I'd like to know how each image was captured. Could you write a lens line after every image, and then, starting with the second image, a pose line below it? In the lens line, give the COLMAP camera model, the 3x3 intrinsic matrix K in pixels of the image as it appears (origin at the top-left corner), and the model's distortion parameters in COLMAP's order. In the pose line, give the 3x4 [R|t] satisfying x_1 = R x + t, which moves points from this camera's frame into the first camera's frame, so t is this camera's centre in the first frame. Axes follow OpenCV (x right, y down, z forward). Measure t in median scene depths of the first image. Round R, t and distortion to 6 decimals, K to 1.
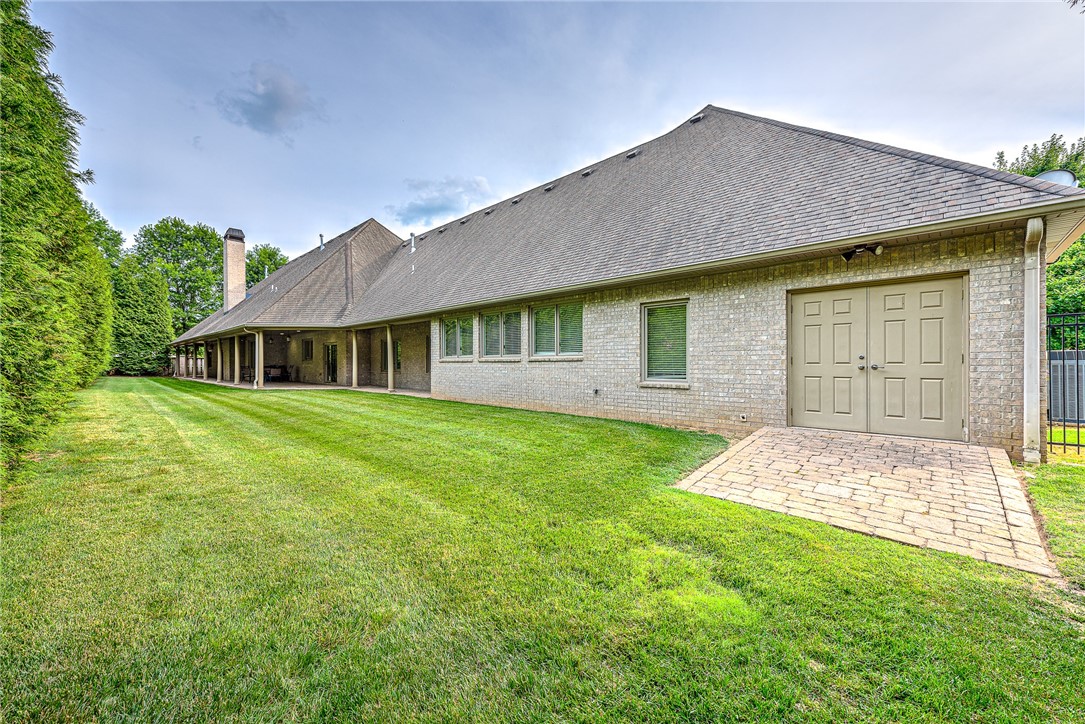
lens RADIAL K [[437.2, 0, 538.3], [0, 437.2, 364.0], [0, 0, 1]] dist [-0.001080, -0.000054]
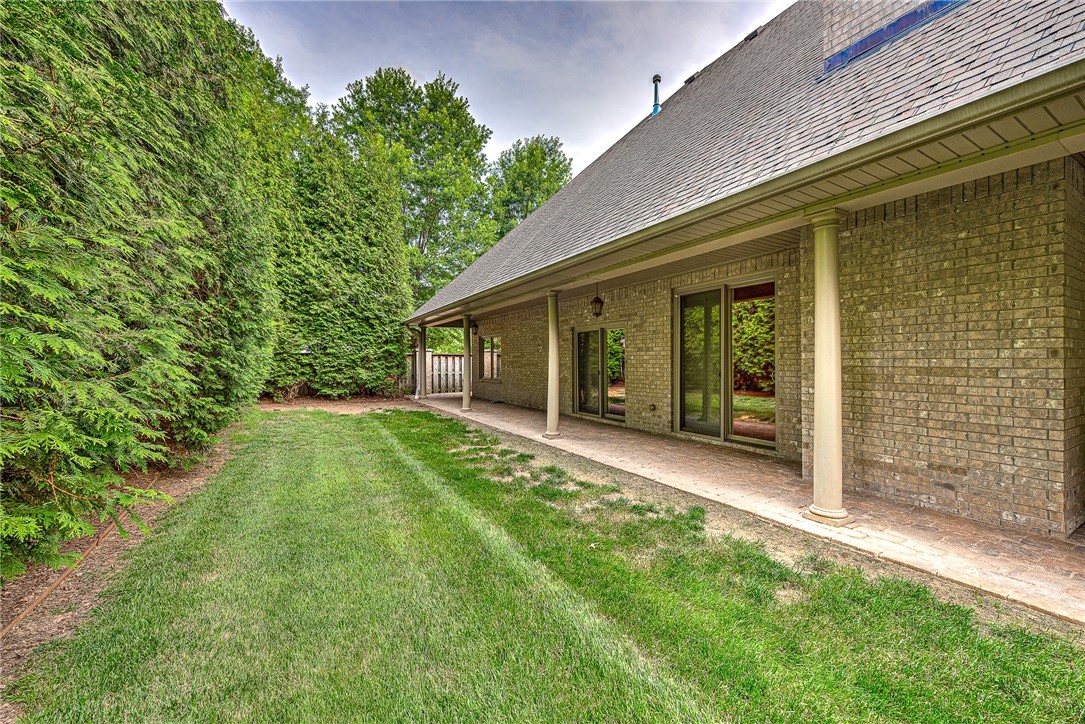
lens RADIAL K [[437.2, 0, 546.1], [0, 437.2, 362.4], [0, 0, 1]] dist [-0.001080, -0.000054]
pose [[0.970745, -0.005028, -0.240060, -0.628541], [0.005778, 0.999980, 0.002420, -0.006578], [0.240043, -0.003736, 0.970755, 0.641057]]
